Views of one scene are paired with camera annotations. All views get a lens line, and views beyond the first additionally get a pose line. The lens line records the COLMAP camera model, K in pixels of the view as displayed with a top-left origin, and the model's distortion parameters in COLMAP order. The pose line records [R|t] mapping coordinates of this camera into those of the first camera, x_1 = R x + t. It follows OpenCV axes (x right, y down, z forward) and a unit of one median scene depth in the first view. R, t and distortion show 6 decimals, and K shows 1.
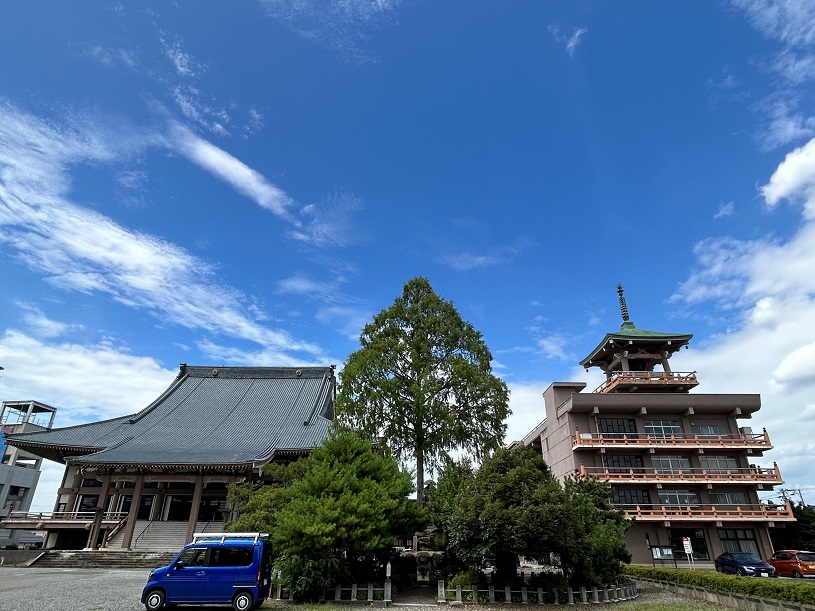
lens RADIAL K [[489.9, 0, 394.1], [0, 489.9, 307.0], [0, 0, 1]] dist [-0.003097, -0.000372]
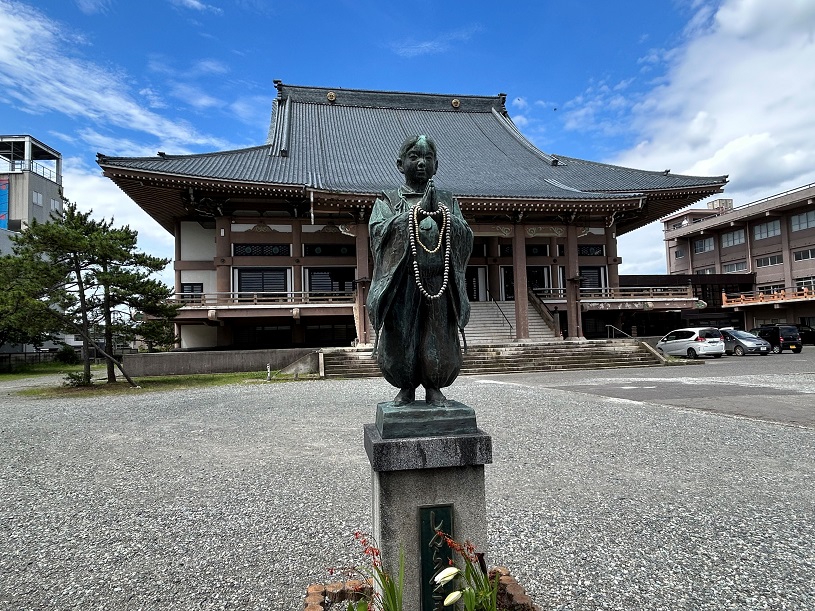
lens RADIAL K [[489.9, 0, 394.1], [0, 489.9, 307.0], [0, 0, 1]] dist [-0.003097, -0.000372]
pose [[0.985990, -0.025253, 0.164880, -0.171022], [-0.040624, 0.922357, 0.384198, 0.059186], [-0.161781, -0.385514, 0.908409, 0.124953]]
